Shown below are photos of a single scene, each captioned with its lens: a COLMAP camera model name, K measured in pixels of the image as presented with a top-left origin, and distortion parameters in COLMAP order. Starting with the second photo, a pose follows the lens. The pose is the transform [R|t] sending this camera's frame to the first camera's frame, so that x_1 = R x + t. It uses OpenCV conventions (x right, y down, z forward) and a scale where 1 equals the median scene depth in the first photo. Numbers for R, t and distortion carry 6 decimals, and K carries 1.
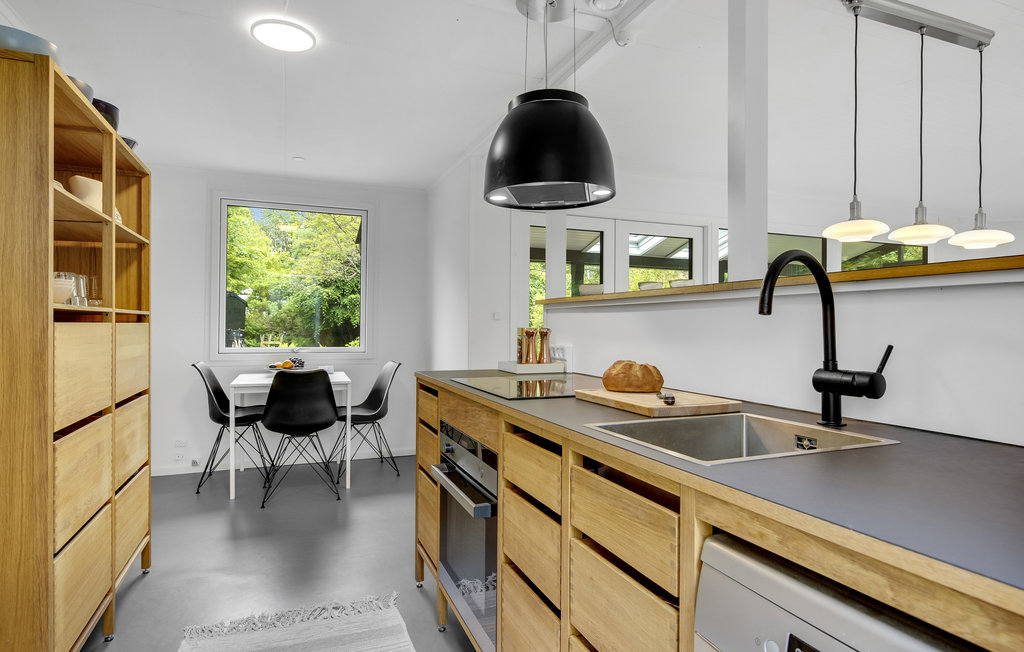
lens RADIAL K [[562.4, 0, 514.6], [0, 562.4, 321.2], [0, 0, 1]] dist [0.001265, 0.000046]
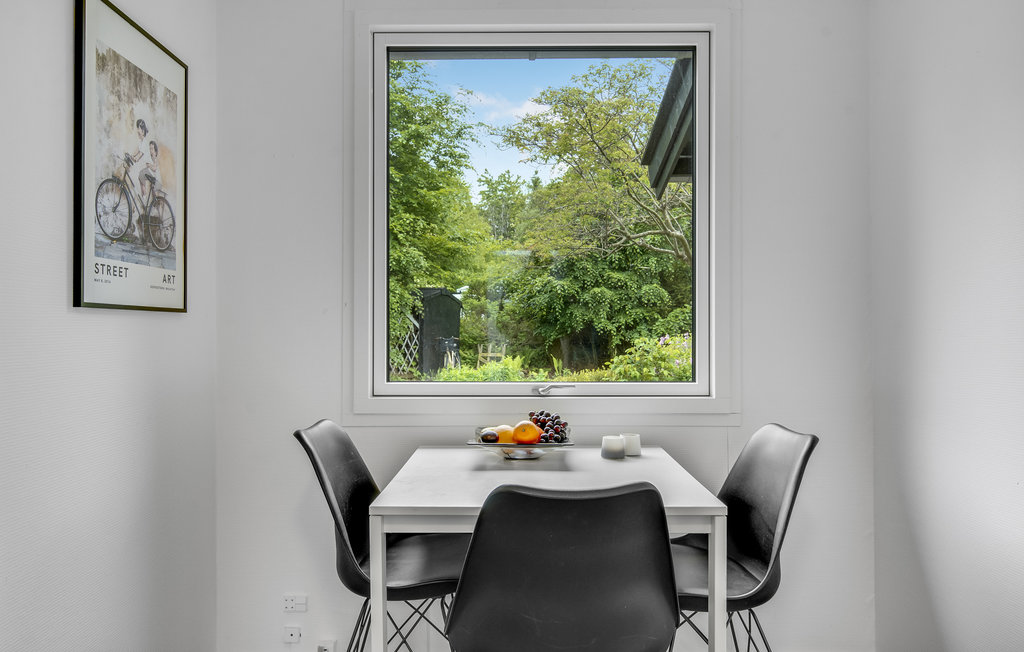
lens RADIAL K [[717.4, 0, 511.1], [0, 717.4, 327.3], [0, 0, 1]] dist [-0.004483, 0.004948]
pose [[0.928073, -0.009346, -0.372282, -0.050597], [0.010017, 0.999950, -0.000131, 0.001340], [0.372264, -0.003608, 0.928120, 0.119725]]
